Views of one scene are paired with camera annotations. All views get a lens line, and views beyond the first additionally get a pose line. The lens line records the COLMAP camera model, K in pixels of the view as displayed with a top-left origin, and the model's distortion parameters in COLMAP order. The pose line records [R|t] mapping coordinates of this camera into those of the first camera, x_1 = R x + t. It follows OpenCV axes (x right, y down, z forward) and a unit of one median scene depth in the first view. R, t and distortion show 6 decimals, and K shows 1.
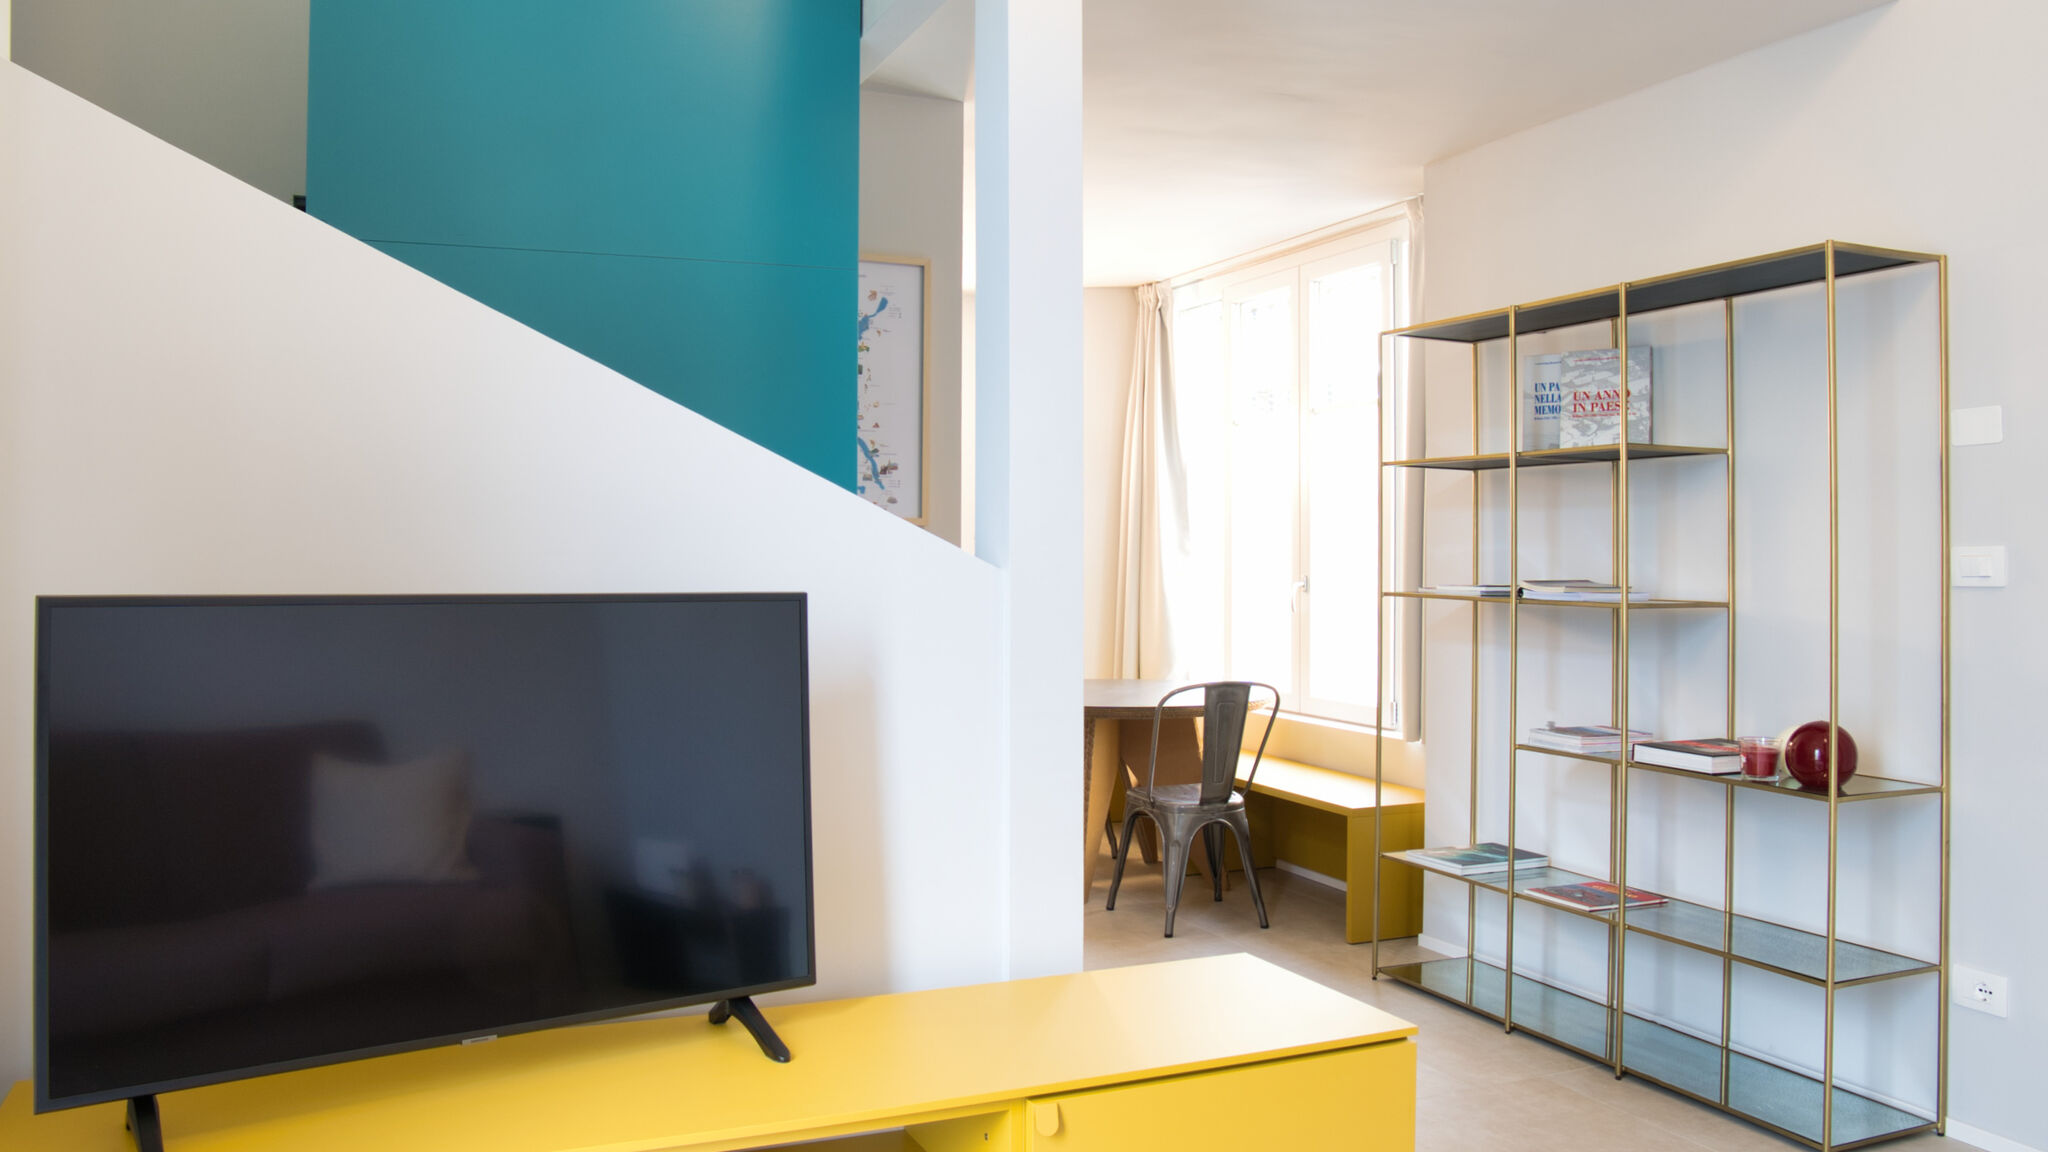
lens RADIAL K [[1595.2, 0, 1024.0], [0, 1595.2, 576.0], [0, 0, 1]] dist [-0.129080, 0.122103]
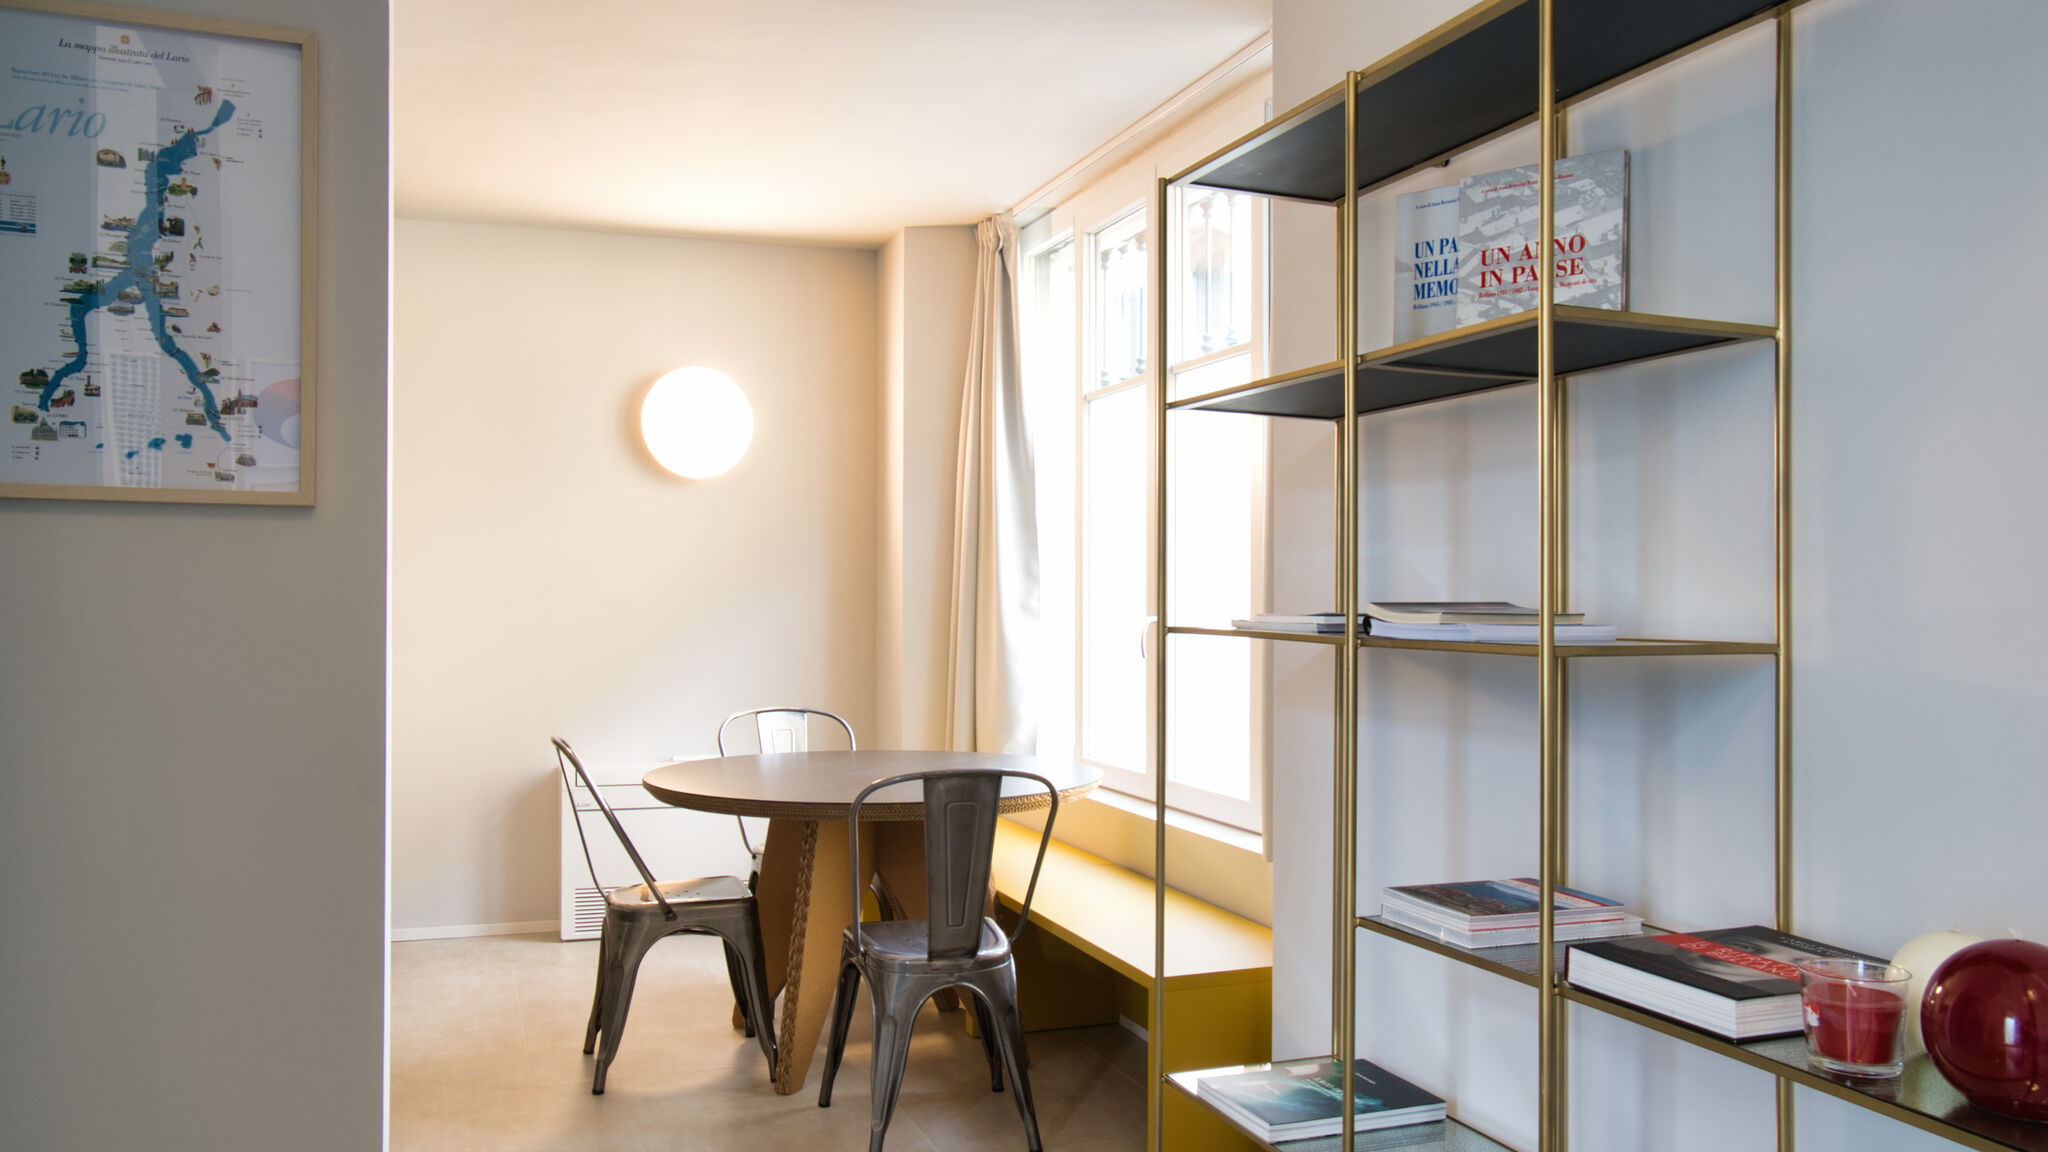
lens RADIAL K [[1565.6, 0, 1009.8], [0, 1565.6, 618.0], [0, 0, 1]] dist [-0.078741, 0.101893]
pose [[0.998815, 0.001228, -0.048656, 0.216646], [-0.001318, 0.999998, -0.001803, 0.009117], [0.048654, 0.001865, 0.998814, 0.467878]]
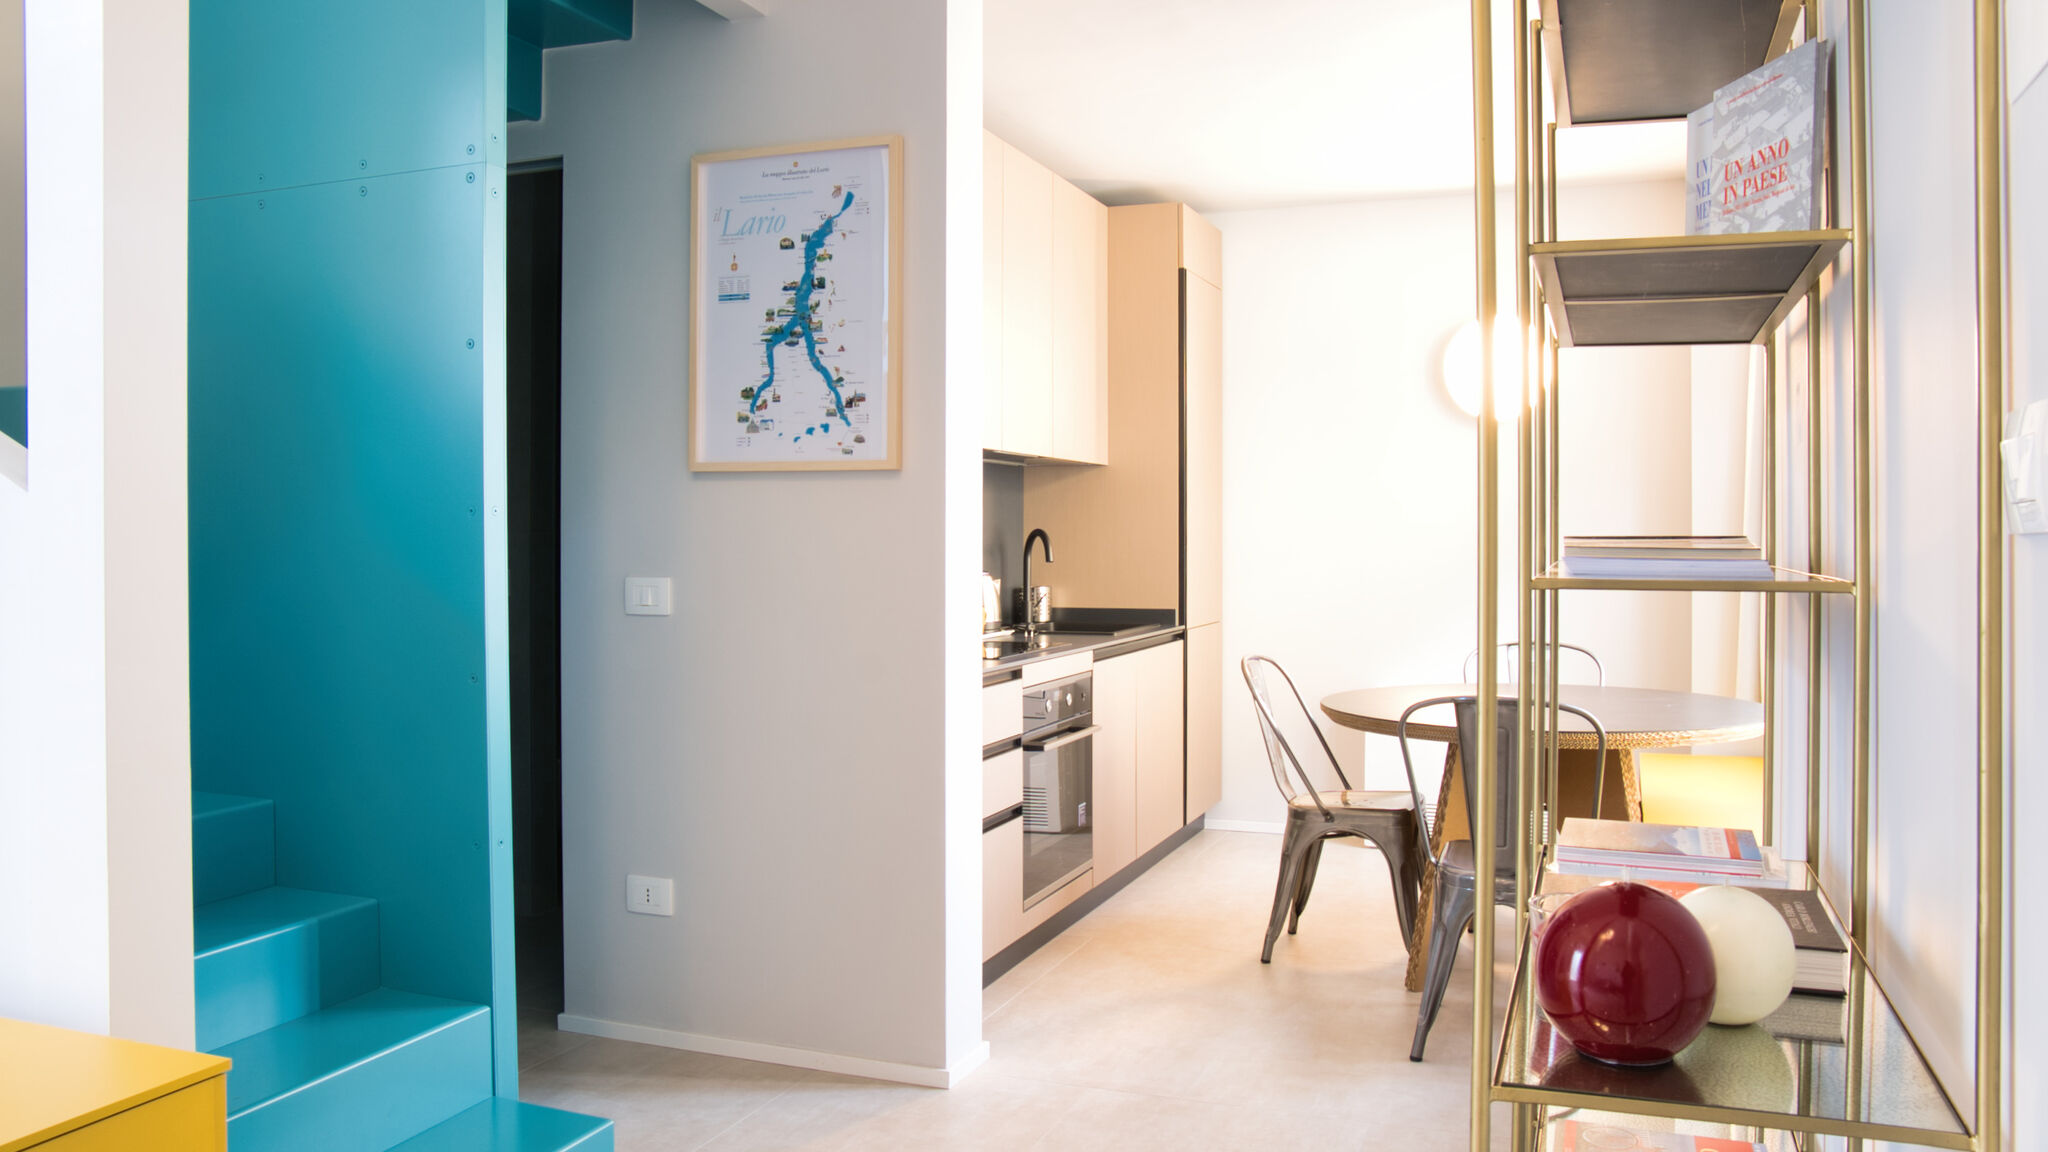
lens RADIAL K [[1554.3, 0, 1027.7], [0, 1554.3, 535.8], [0, 0, 1]] dist [-0.129630, 0.115880]
pose [[0.721184, -0.002840, -0.692738, 0.528131], [-0.007075, 0.999909, -0.011465, 0.009964], [0.692708, 0.013170, 0.721098, 0.494935]]
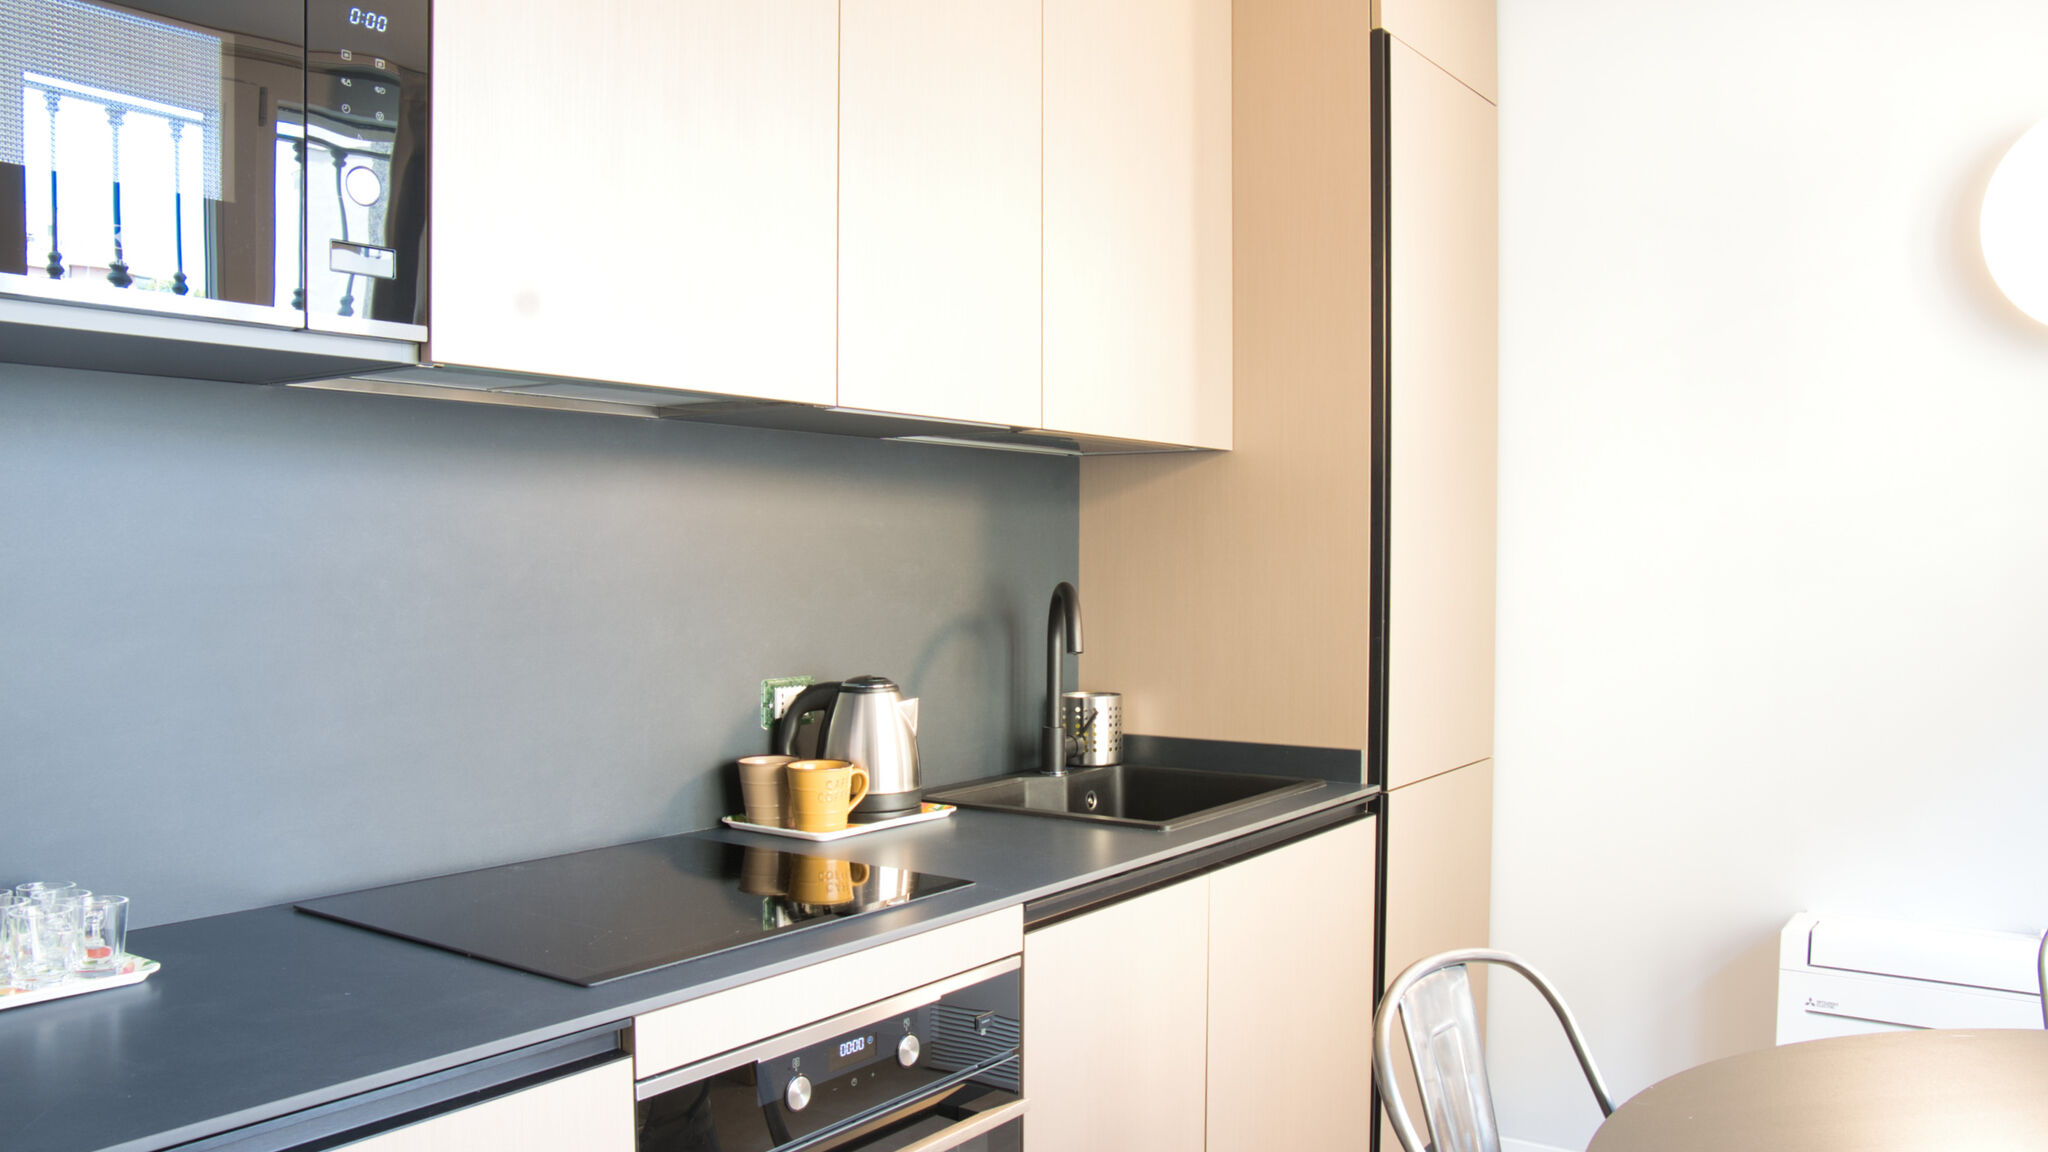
lens RADIAL K [[1605.2, 0, 1032.1], [0, 1605.2, 614.7], [0, 0, 1]] dist [-0.151203, 0.140561]
pose [[0.520676, 0.027563, -0.853309, 0.178658], [-0.008777, 0.999599, 0.026932, -0.014843], [0.853709, -0.006533, 0.520709, 1.092366]]
